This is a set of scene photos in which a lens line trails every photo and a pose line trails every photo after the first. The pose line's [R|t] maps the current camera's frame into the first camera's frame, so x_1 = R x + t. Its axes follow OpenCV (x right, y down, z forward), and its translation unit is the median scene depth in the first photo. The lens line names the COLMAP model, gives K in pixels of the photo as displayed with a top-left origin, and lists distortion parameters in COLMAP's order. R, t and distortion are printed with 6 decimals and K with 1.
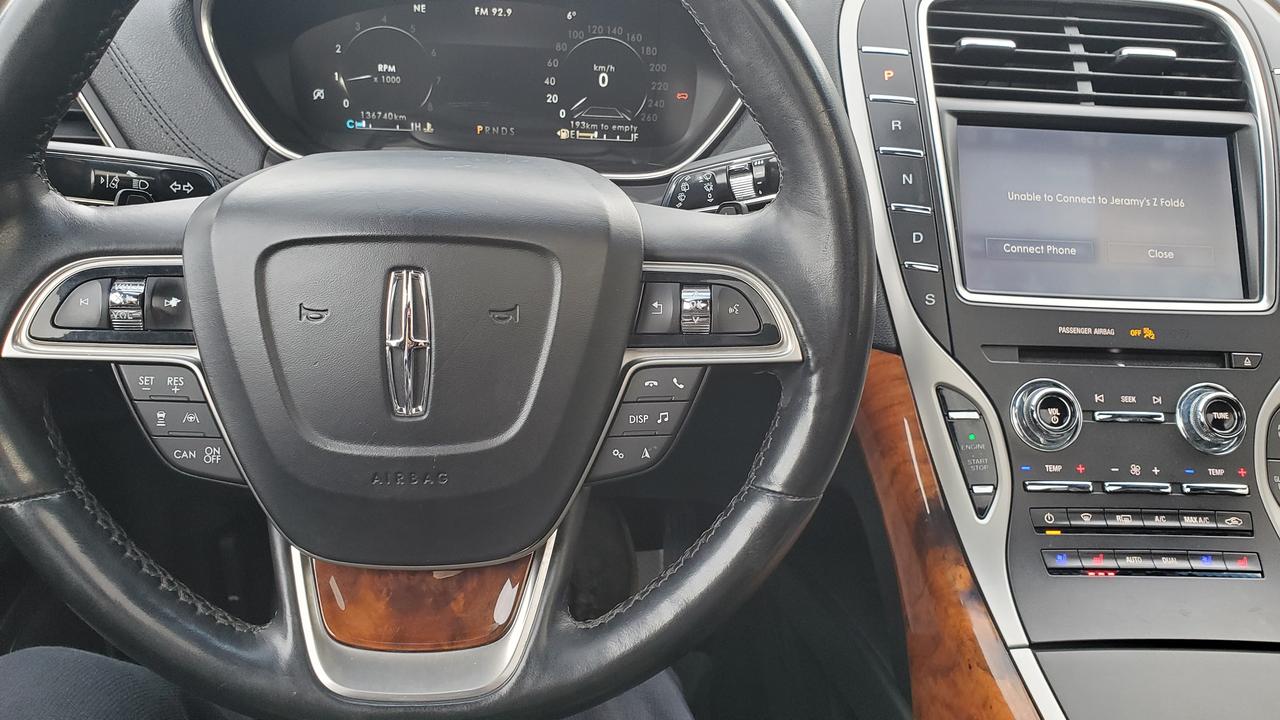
lens RADIAL K [[994.3, 0, 636.3], [0, 994.3, 363.1], [0, 0, 1]] dist [0.005951, -0.001111]
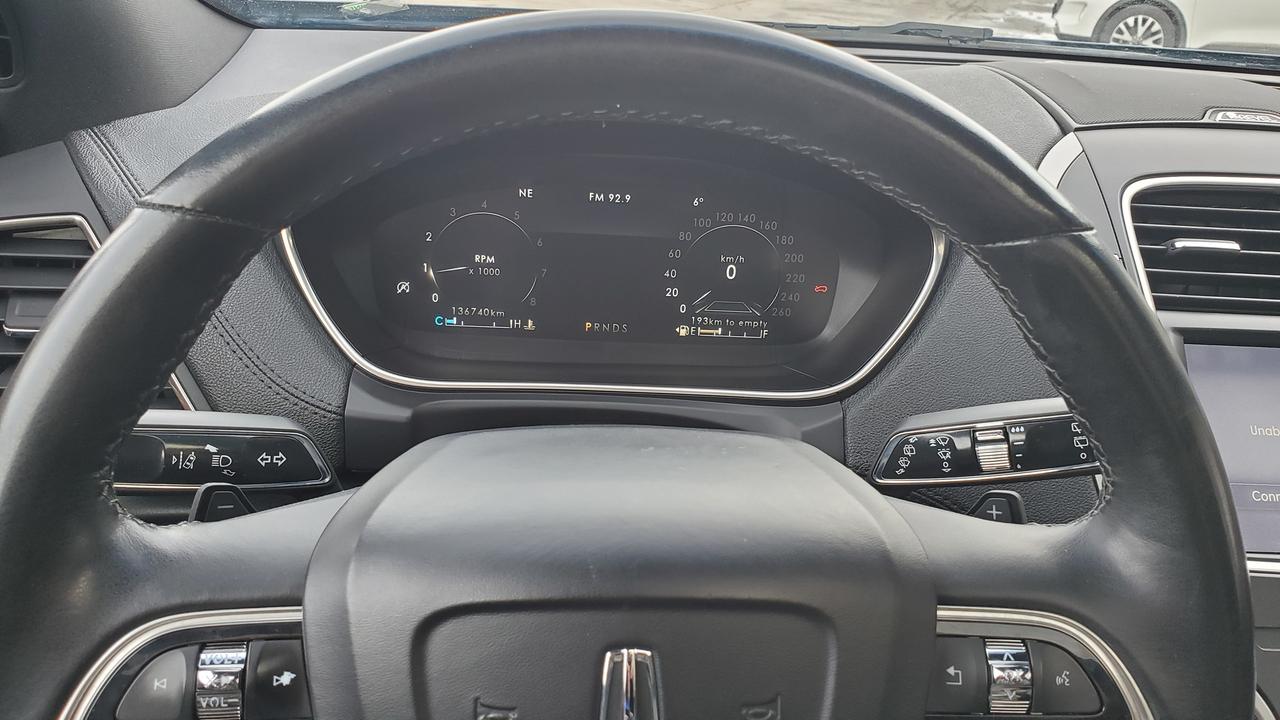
lens RADIAL K [[974.3, 0, 640.0], [0, 974.3, 360.0], [0, 0, 1]] dist [0.148529, -0.326526]
pose [[0.999855, 0.001967, 0.016918, -0.155551], [-0.000266, 0.994990, -0.099970, -0.148232], [-0.017030, 0.099951, 0.994847, 0.189055]]
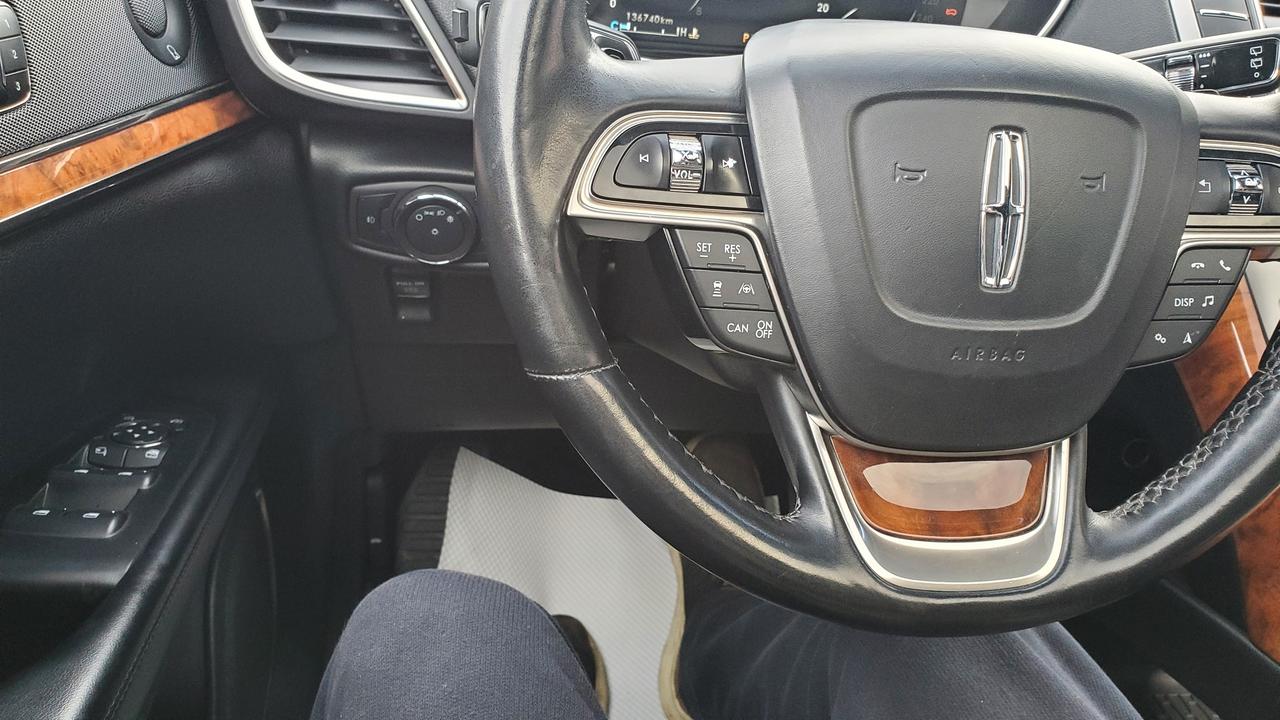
lens RADIAL K [[976.2, 0, 626.4], [0, 976.2, 371.5], [0, 0, 1]] dist [0.091687, -0.164245]
pose [[0.994955, 0.010874, 0.099735, -0.446750], [-0.014070, 0.999408, 0.031391, 0.072306], [-0.099335, -0.032635, 0.994519, 0.067623]]
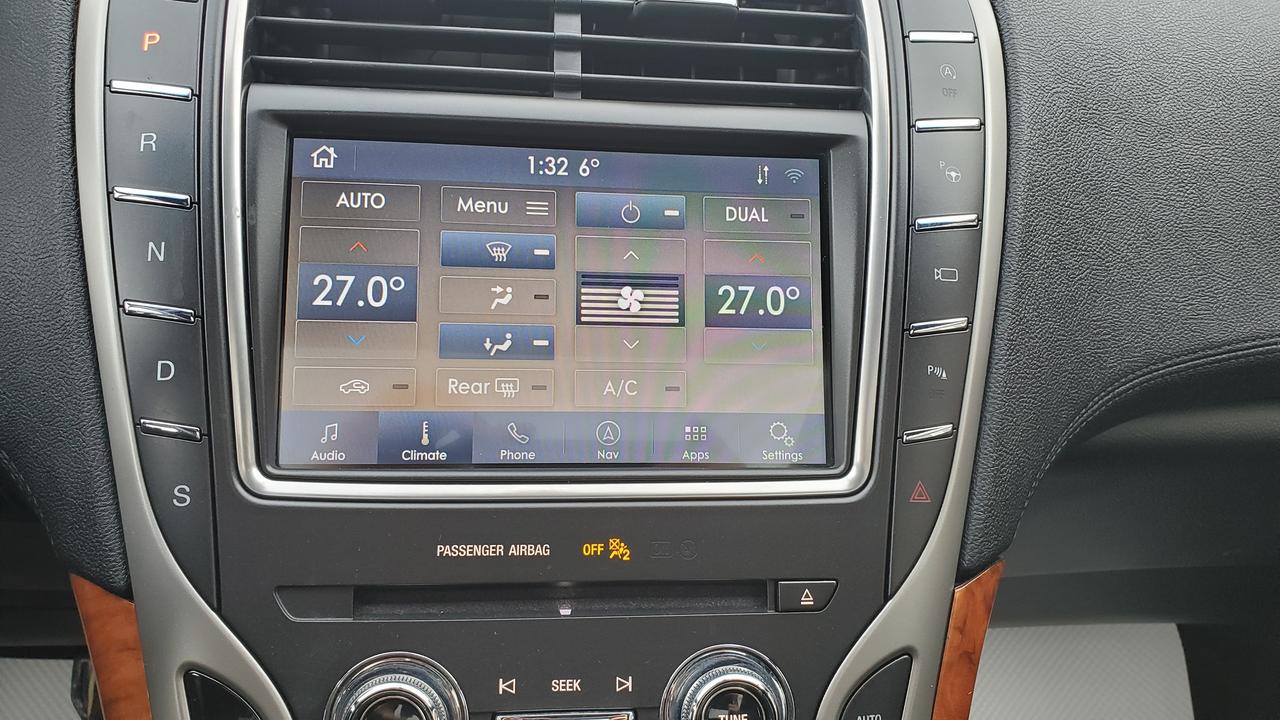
lens RADIAL K [[994.3, 0, 636.3], [0, 994.3, 363.1], [0, 0, 1]] dist [0.005951, -0.001111]
pose [[0.998953, -0.010549, 0.044514, 0.501567], [0.007698, 0.997937, 0.063732, -0.160871], [-0.045094, -0.063322, 0.996974, 0.485349]]
